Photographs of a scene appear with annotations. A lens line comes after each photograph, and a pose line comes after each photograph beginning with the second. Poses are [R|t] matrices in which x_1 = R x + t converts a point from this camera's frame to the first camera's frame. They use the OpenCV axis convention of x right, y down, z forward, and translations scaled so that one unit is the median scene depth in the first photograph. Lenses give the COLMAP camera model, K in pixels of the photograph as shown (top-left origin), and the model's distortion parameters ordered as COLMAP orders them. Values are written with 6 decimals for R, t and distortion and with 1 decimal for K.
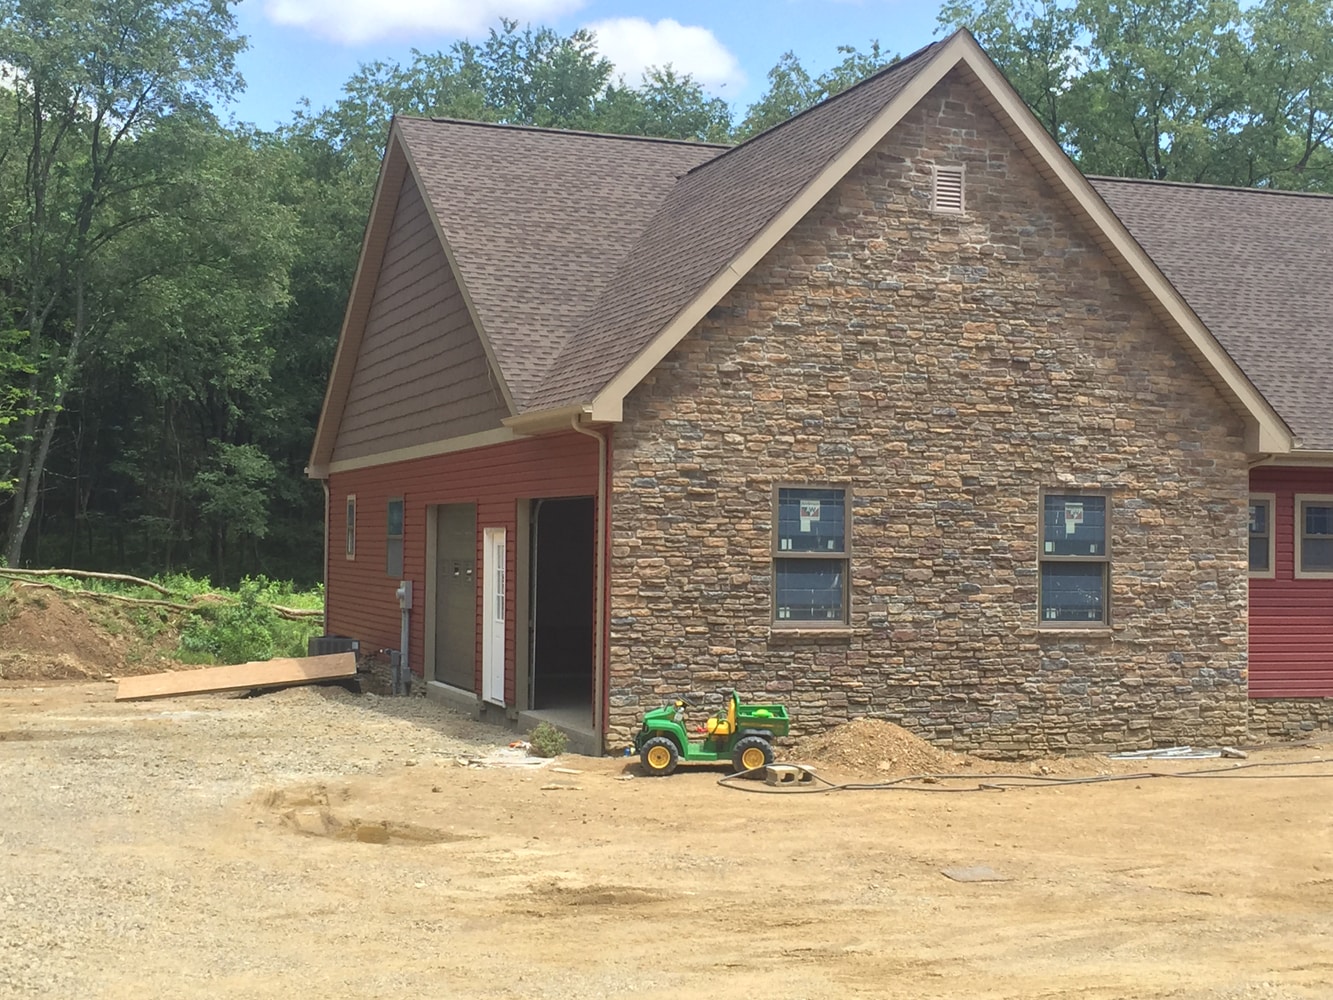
lens RADIAL K [[2006.3, 0, 665.9], [0, 2006.3, 500.3], [0, 0, 1]] dist [0.038315, 0.000000]
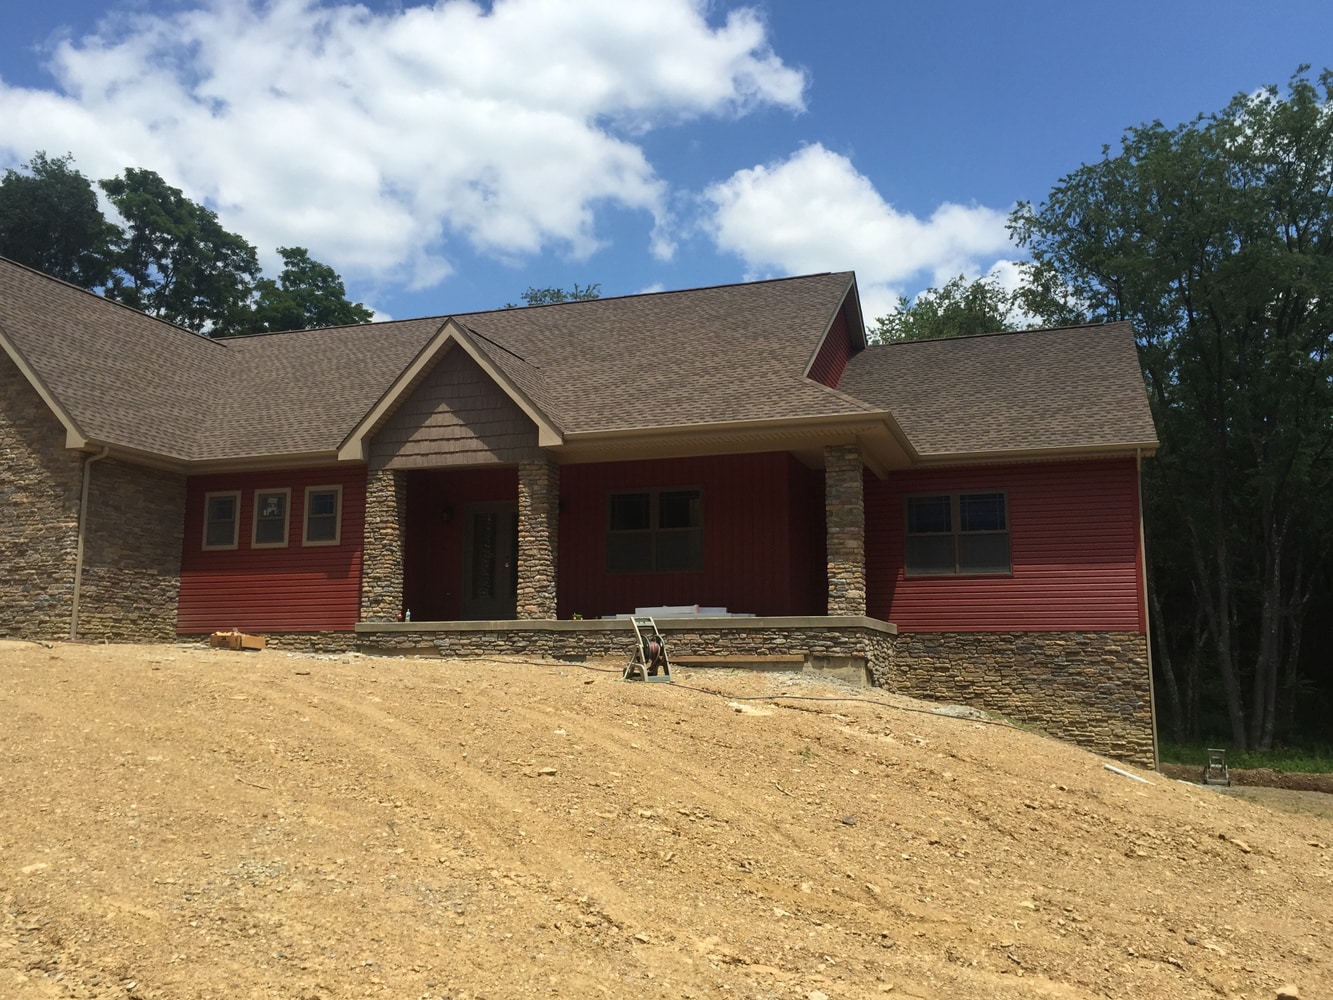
lens RADIAL K [[1158.0, 0, 667.4], [0, 1158.0, 500.1], [0, 0, 1]] dist [0.002404, 0.001662]
pose [[0.777284, -0.107263, -0.619939, 1.174941], [0.024661, 0.989797, -0.140337, 0.146394], [0.628666, 0.093793, 0.771998, 0.620507]]
